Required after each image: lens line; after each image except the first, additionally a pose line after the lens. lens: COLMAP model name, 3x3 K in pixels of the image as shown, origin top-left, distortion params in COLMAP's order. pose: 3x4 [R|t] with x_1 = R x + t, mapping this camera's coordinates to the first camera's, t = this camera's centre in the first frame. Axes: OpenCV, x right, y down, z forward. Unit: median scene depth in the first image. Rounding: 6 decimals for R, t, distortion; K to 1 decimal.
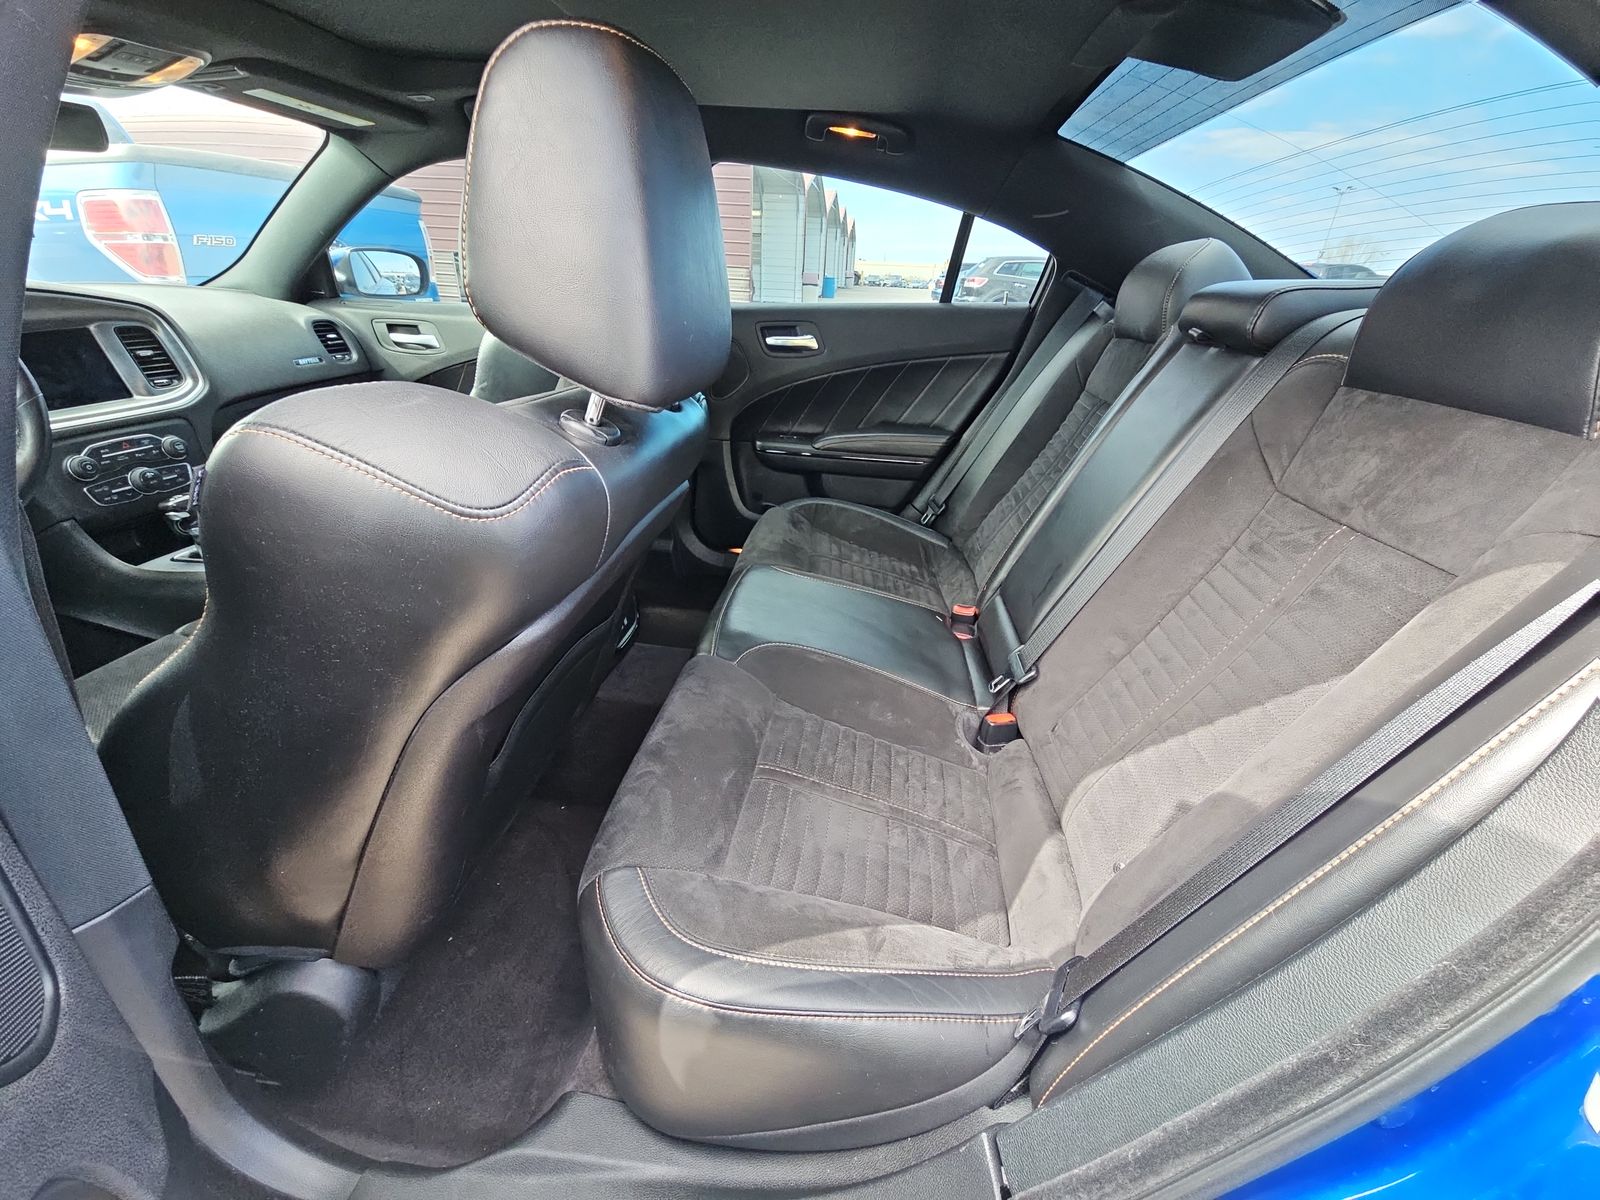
lens RADIAL K [[651.7, 0, 809.1], [0, 651.7, 597.2], [0, 0, 1]] dist [0.008562, -0.007113]
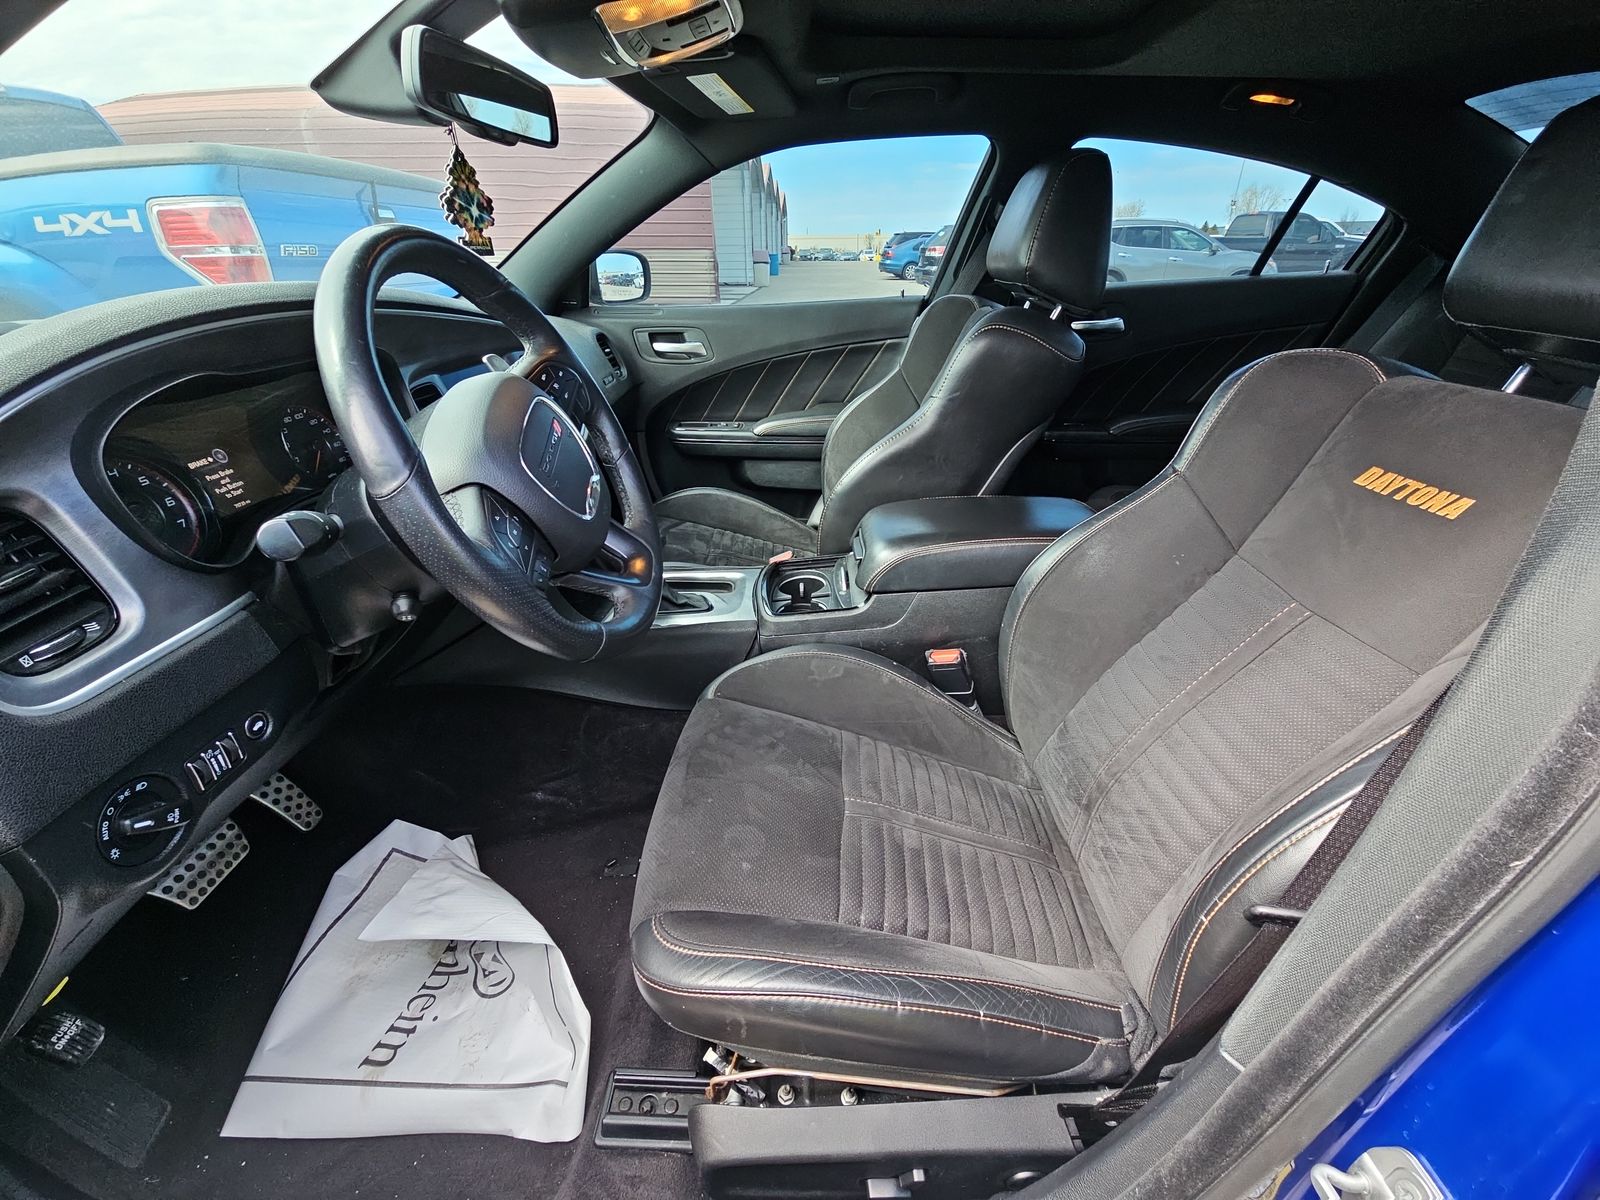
lens RADIAL K [[651.7, 0, 794.7], [0, 651.7, 599.9], [0, 0, 1]] dist [0.008562, -0.007113]
pose [[0.995814, -0.078357, 0.047066, -0.534899], [0.076811, 0.996472, 0.033806, -0.063984], [-0.049549, -0.030049, 0.998320, 0.071762]]
